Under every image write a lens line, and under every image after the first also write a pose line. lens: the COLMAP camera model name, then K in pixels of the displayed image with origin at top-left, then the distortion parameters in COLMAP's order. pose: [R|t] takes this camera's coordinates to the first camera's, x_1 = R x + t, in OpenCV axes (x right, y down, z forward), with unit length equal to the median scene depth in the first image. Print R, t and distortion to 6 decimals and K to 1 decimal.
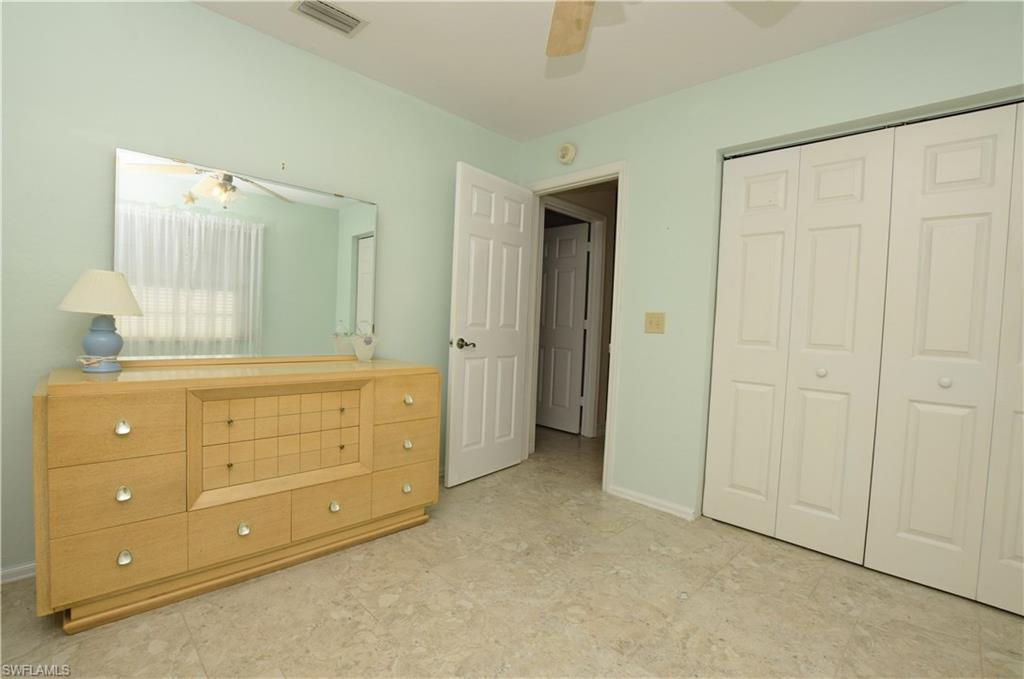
lens RADIAL K [[457.1, 0, 513.2], [0, 457.1, 339.3], [0, 0, 1]] dist [-0.032059, 0.004065]
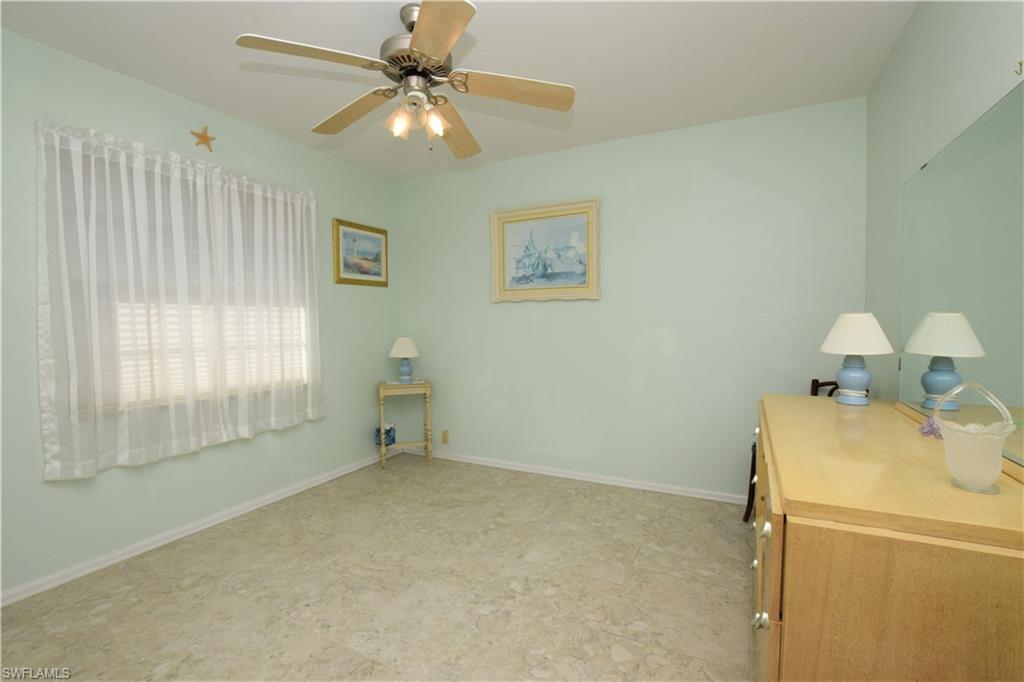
lens RADIAL K [[457.1, 0, 508.6], [0, 457.1, 343.0], [0, 0, 1]] dist [-0.032059, 0.004065]
pose [[-0.953186, -0.021416, -0.301625, 0.265393], [-0.046902, 0.995888, 0.077508, -0.139919], [0.298724, 0.088027, -0.950271, 1.978740]]
